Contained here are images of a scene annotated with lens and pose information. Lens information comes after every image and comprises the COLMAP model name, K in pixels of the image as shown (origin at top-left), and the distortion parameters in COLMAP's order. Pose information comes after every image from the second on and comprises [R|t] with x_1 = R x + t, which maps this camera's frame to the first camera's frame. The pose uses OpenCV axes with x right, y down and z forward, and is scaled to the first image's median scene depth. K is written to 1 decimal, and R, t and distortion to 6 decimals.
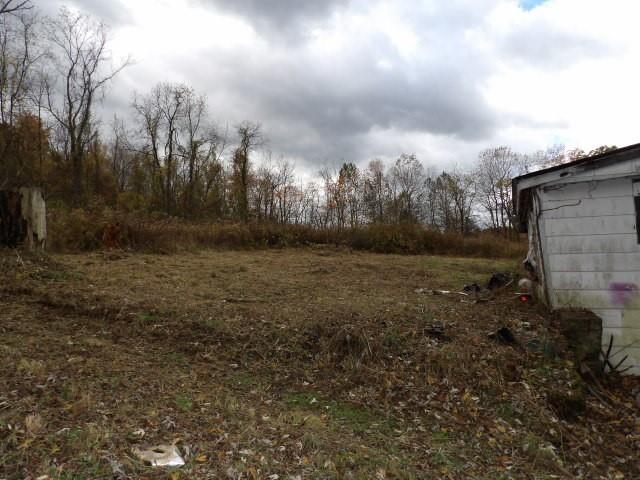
lens RADIAL K [[456.3, 0, 320.0], [0, 456.3, 240.0], [0, 0, 1]] dist [-0.027611, 0.036531]
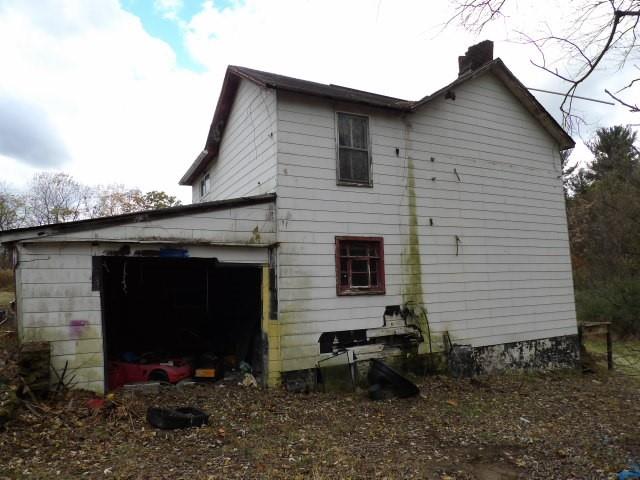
lens RADIAL K [[456.3, 0, 320.0], [0, 456.3, 240.0], [0, 0, 1]] dist [-0.027611, 0.036531]
pose [[0.619114, 0.087617, 0.780398, 0.040683], [-0.035819, 0.995873, -0.083393, -0.053370], [-0.784484, 0.023677, 0.619697, -0.386454]]
